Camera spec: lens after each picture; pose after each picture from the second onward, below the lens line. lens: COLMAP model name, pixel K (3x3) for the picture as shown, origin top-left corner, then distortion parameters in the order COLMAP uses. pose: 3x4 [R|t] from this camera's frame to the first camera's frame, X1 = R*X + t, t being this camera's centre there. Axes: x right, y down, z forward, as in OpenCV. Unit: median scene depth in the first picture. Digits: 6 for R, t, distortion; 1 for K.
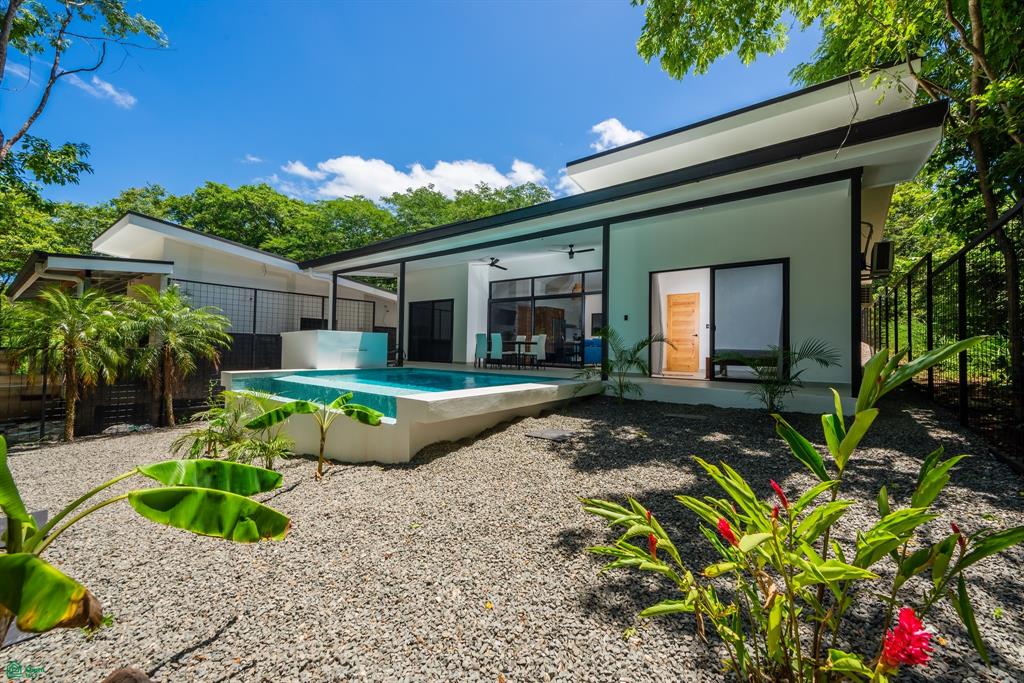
lens RADIAL K [[408.0, 0, 526.3], [0, 408.0, 336.1], [0, 0, 1]] dist [-0.001593, -0.000315]
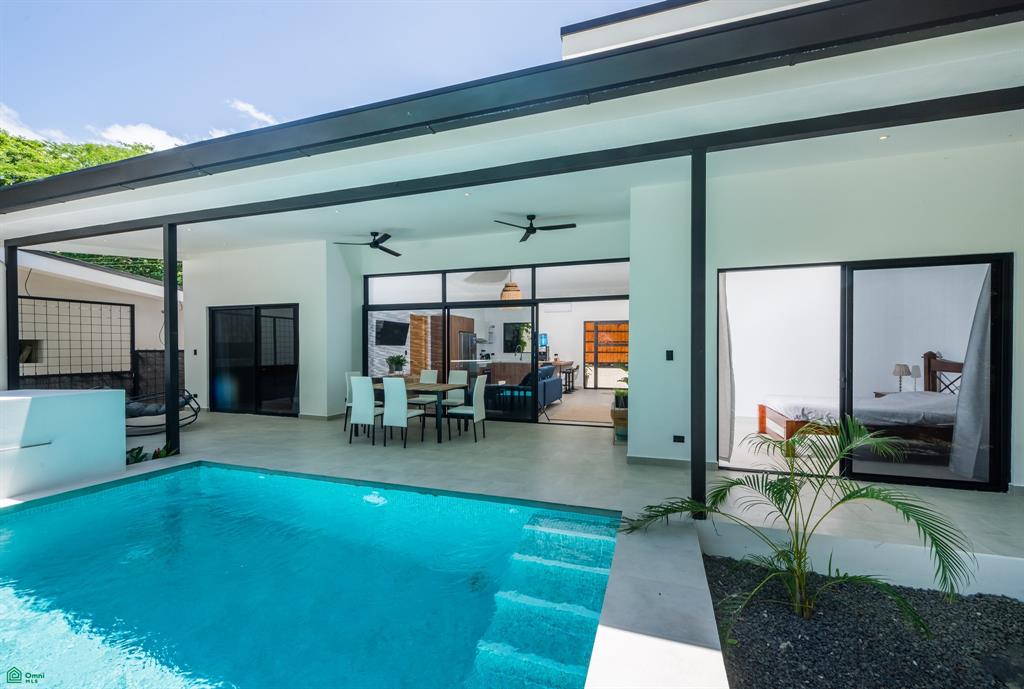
lens RADIAL K [[391.9, 0, 512.0], [0, 391.9, 344.5], [0, 0, 1]] dist [-0.001439, -0.000195]
pose [[0.946625, -0.019584, 0.321741, -0.081233], [0.007772, 0.999249, 0.037955, -0.058939], [-0.322243, -0.033429, 0.946067, 0.436295]]
